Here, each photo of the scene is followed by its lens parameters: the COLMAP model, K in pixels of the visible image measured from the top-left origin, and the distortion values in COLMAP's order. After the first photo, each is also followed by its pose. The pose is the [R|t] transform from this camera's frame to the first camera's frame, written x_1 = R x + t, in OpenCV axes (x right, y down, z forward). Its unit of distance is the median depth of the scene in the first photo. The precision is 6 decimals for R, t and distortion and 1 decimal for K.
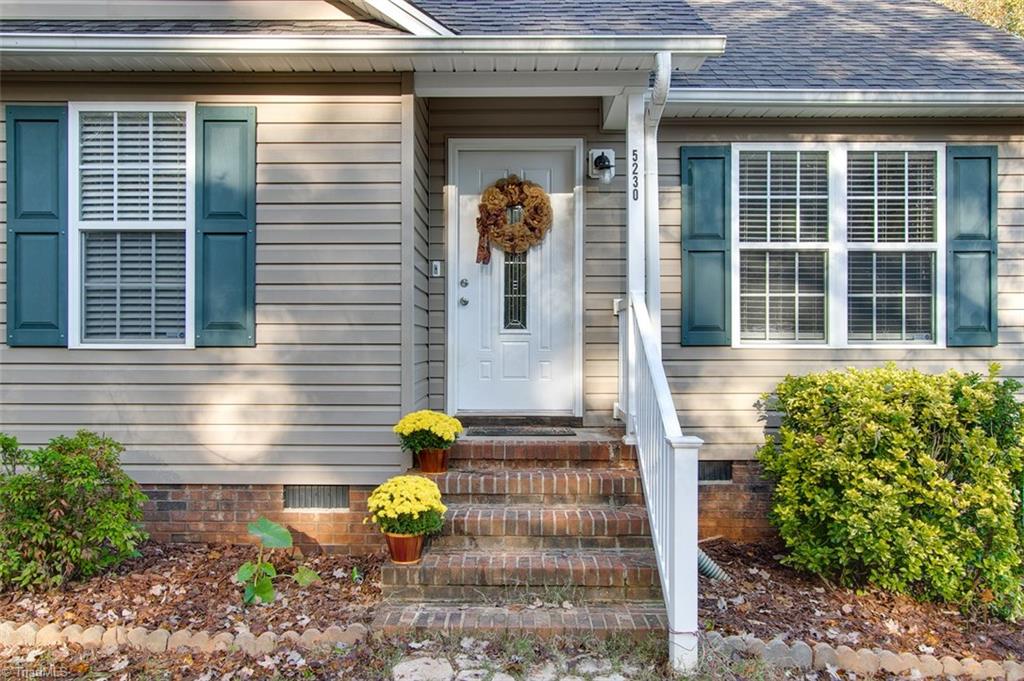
lens RADIAL K [[775.4, 0, 515.5], [0, 775.4, 340.6], [0, 0, 1]] dist [0.001837, 0.001945]
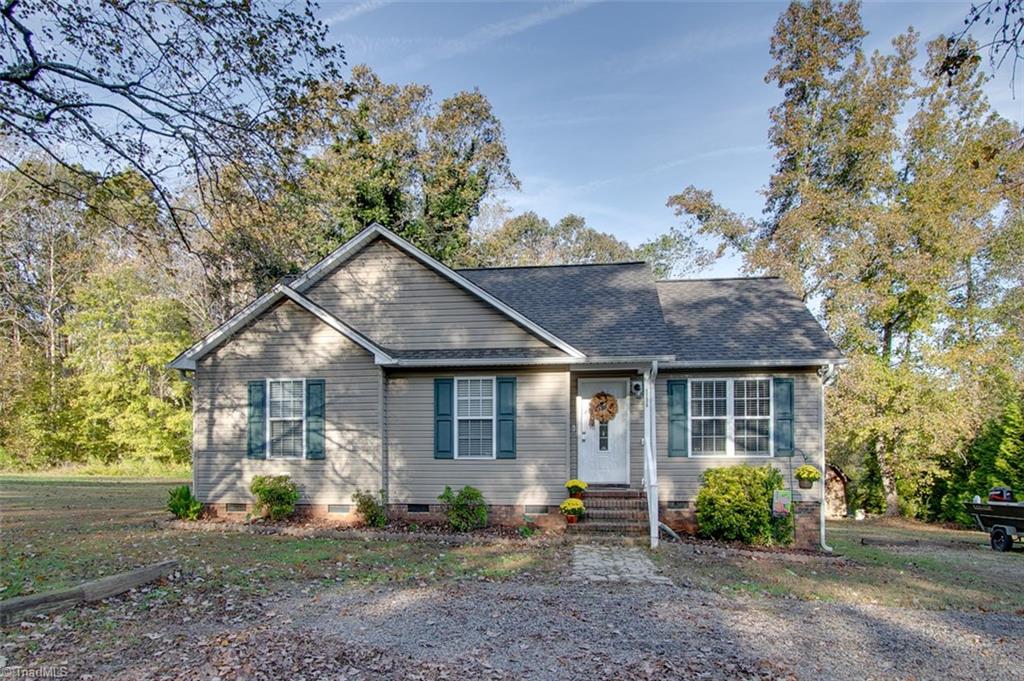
lens RADIAL K [[653.4, 0, 511.1], [0, 653.4, 446.3], [0, 0, 1]] dist [-0.054068, 0.000133]
pose [[0.992580, -0.006147, -0.121439, -0.048386], [0.005916, 0.999980, -0.002261, -0.029600], [0.121451, 0.001526, 0.992596, -1.348710]]
